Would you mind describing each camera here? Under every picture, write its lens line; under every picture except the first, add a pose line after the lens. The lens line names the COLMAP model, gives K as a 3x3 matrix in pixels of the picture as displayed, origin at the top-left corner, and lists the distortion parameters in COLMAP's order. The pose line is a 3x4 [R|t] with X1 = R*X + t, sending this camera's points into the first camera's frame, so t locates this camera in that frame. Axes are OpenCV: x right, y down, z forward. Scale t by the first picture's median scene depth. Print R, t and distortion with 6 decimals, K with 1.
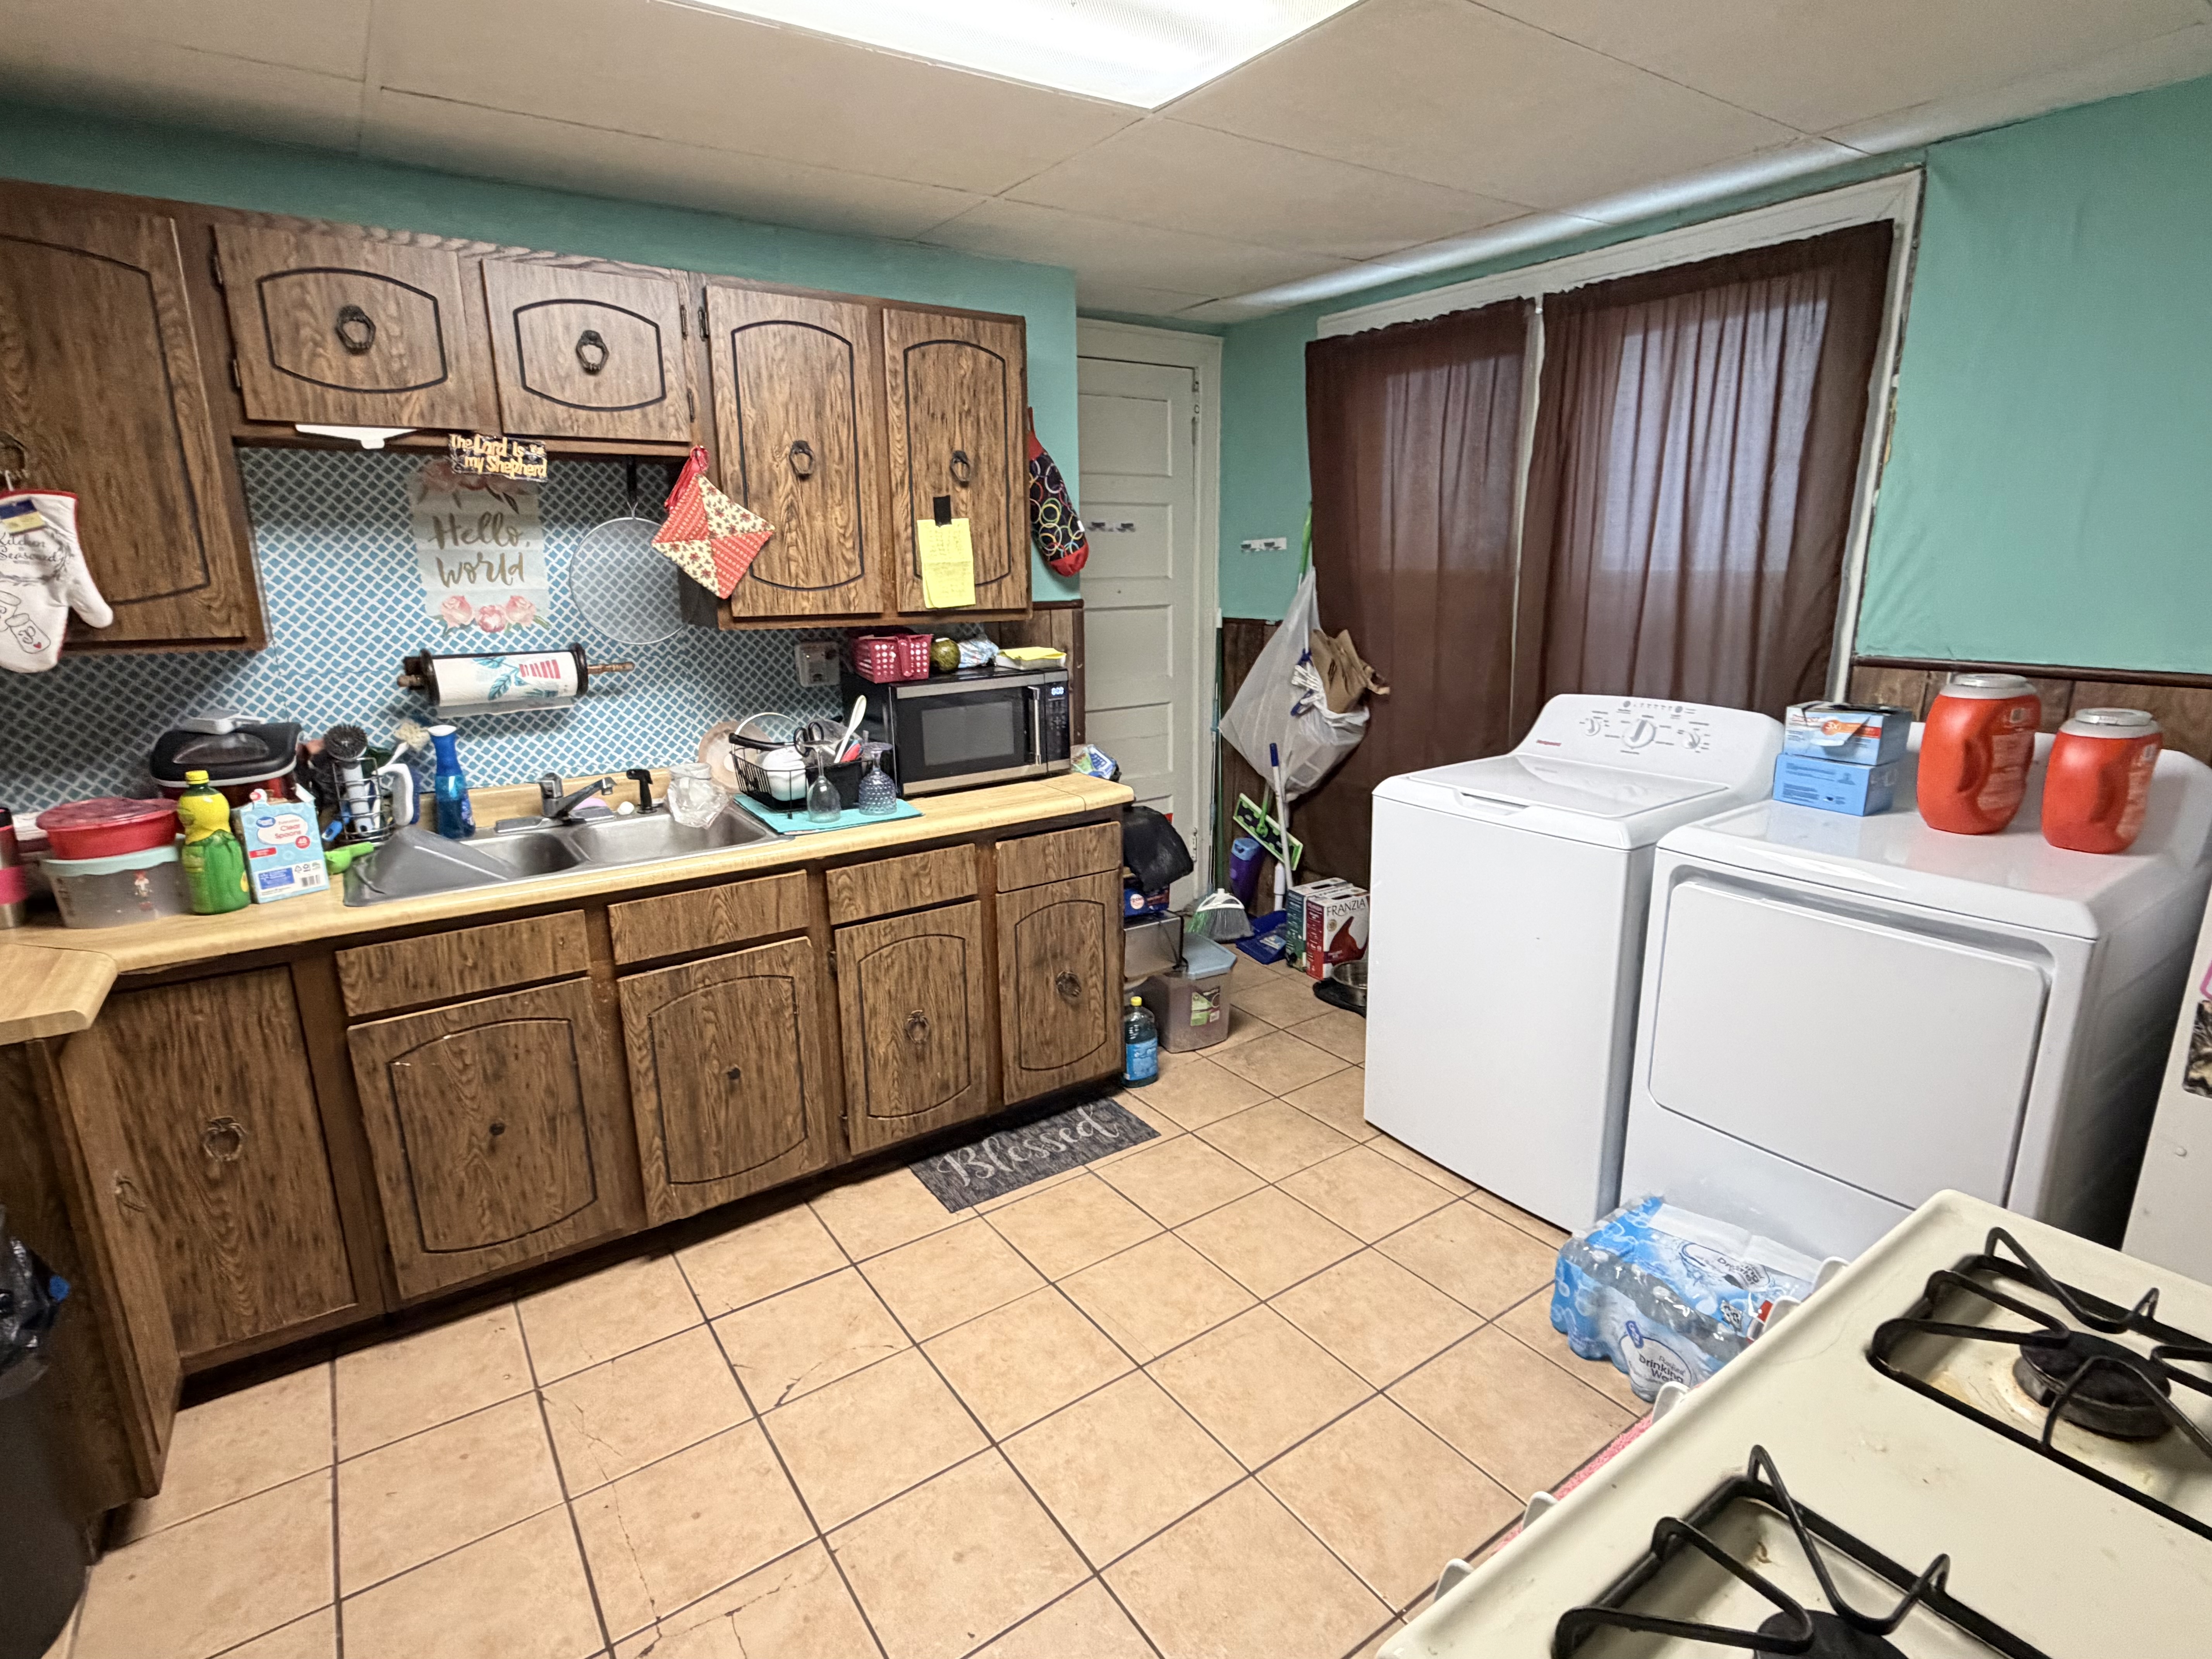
lens RADIAL K [[1112.0, 0, 1101.4], [0, 1112.0, 825.9], [0, 0, 1]] dist [0.000632, -0.001273]
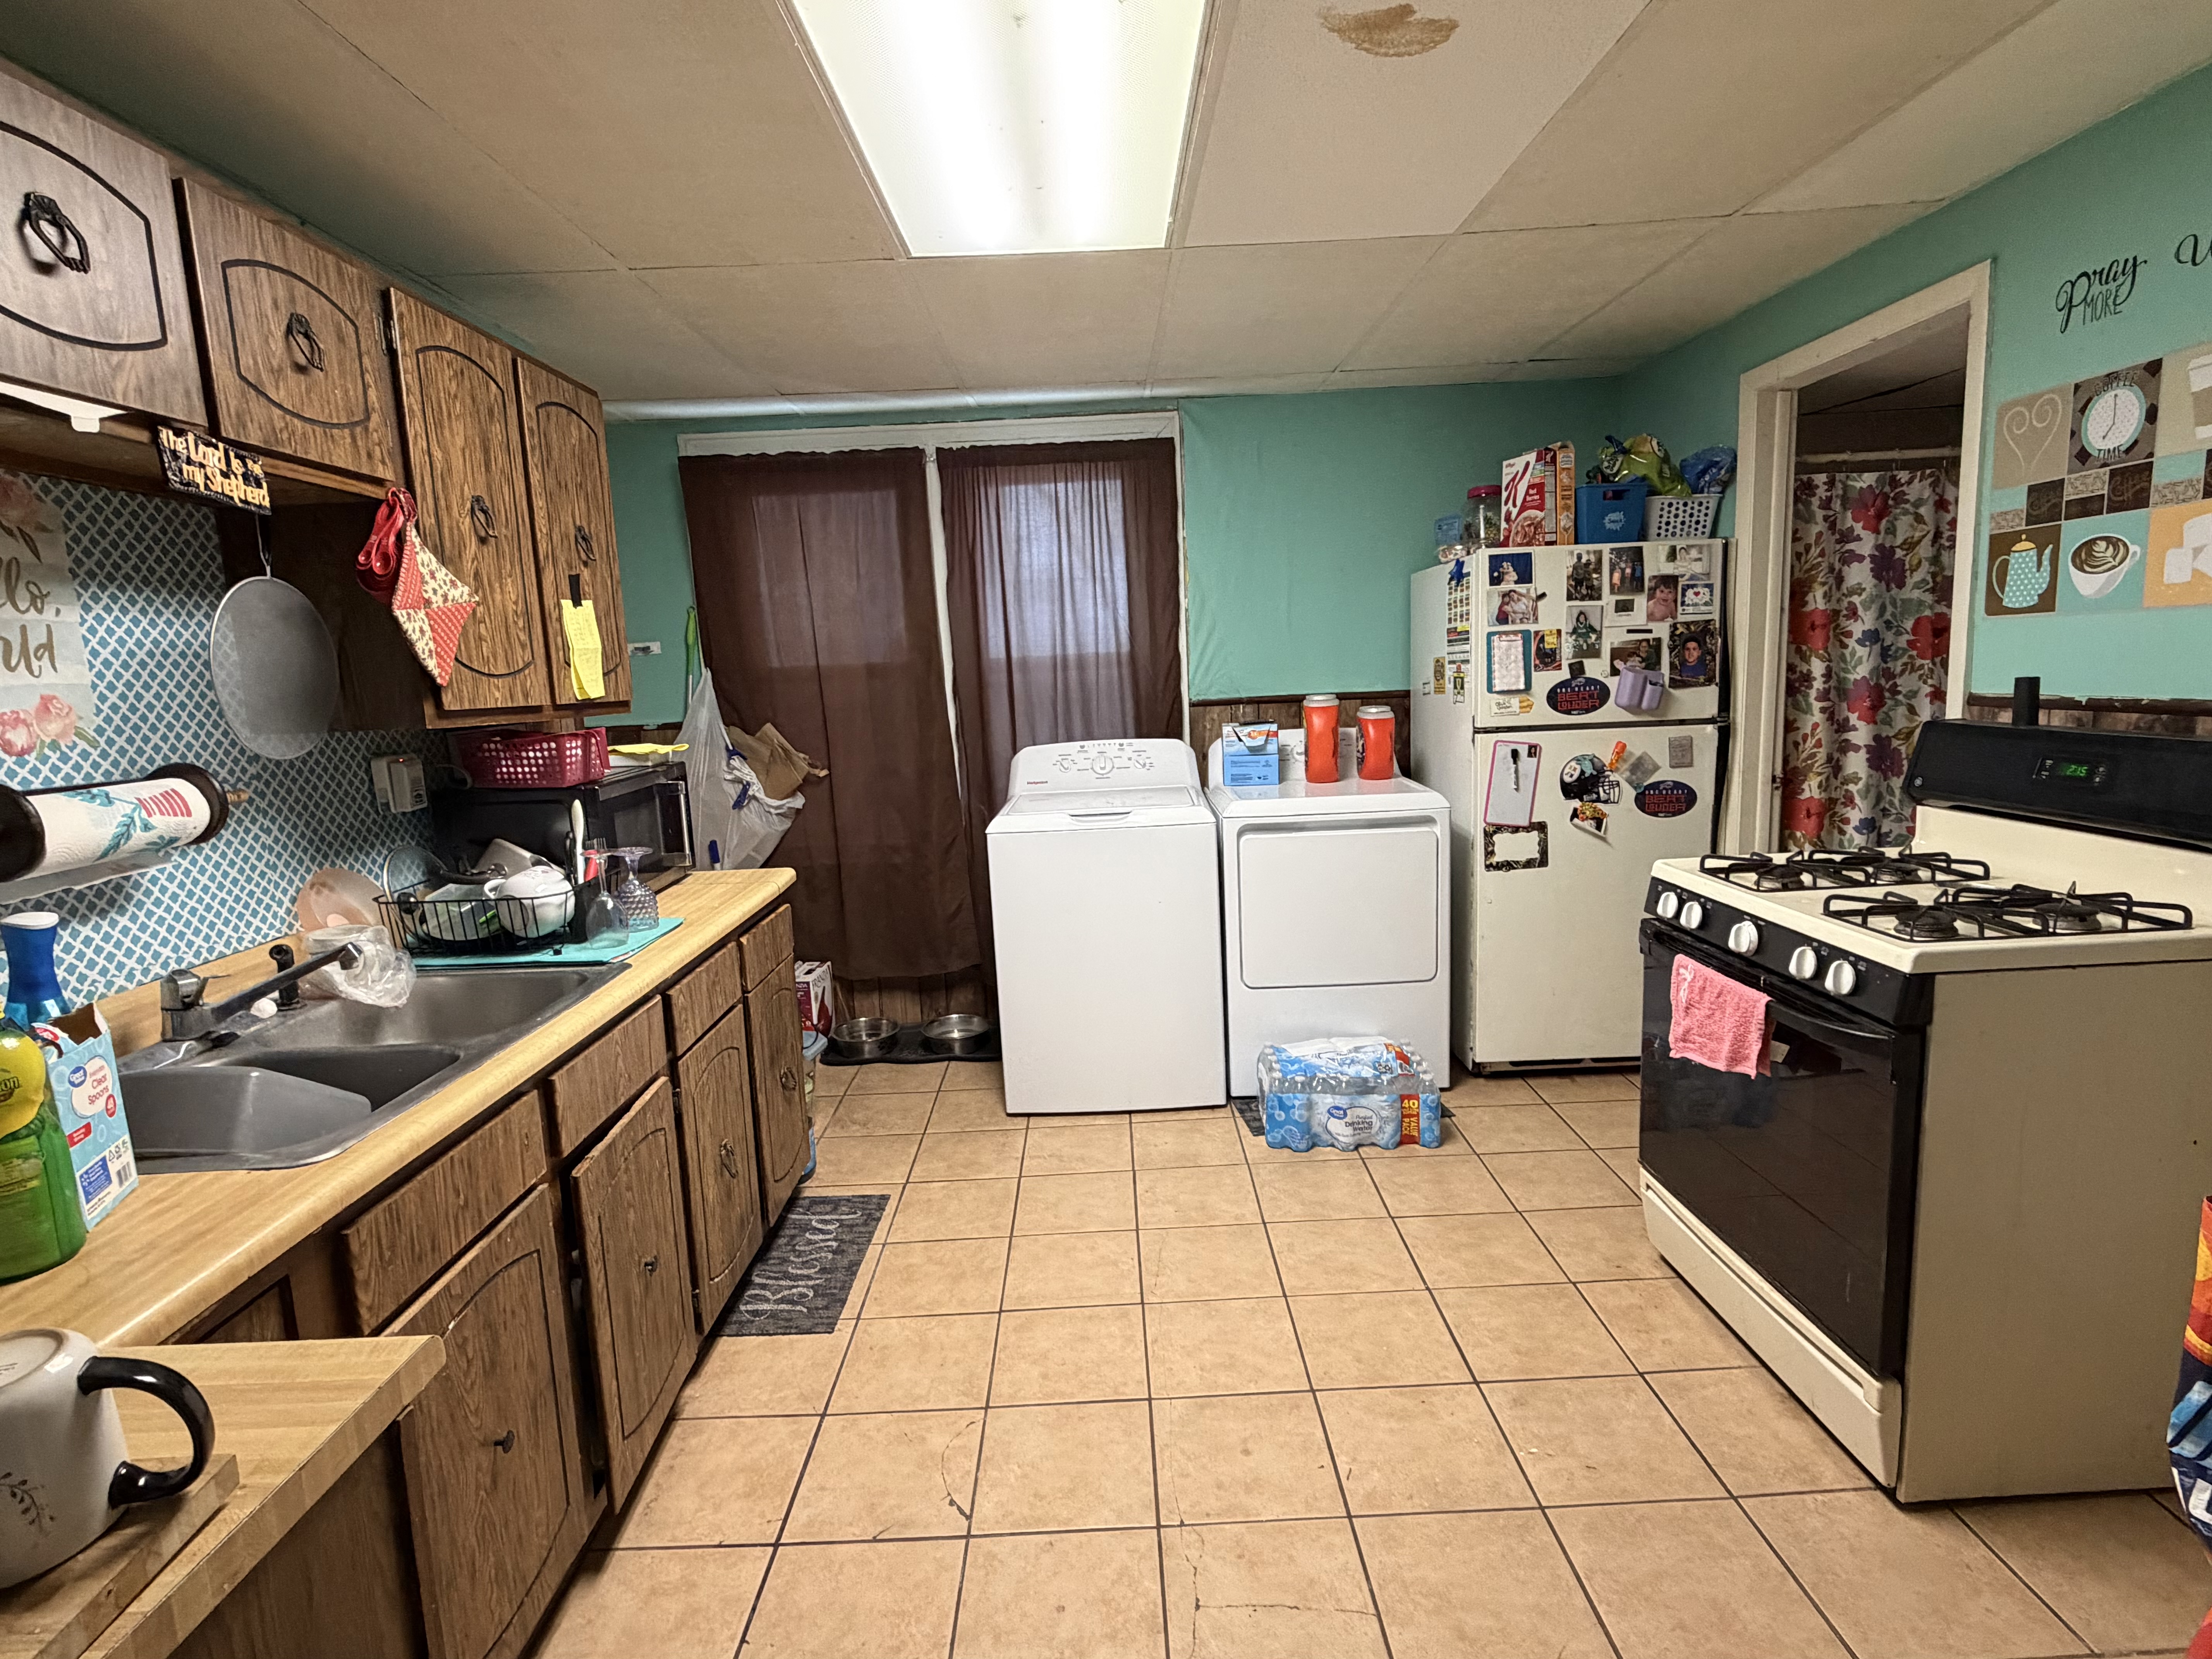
lens RADIAL K [[1112.0, 0, 1100.8], [0, 1112.0, 827.1], [0, 0, 1]] dist [0.000632, -0.001273]
pose [[0.566253, -0.133216, 0.813395, -0.698371], [0.232328, 0.972635, -0.002441, -0.003660], [-0.790811, 0.190357, 0.581707, 0.212500]]
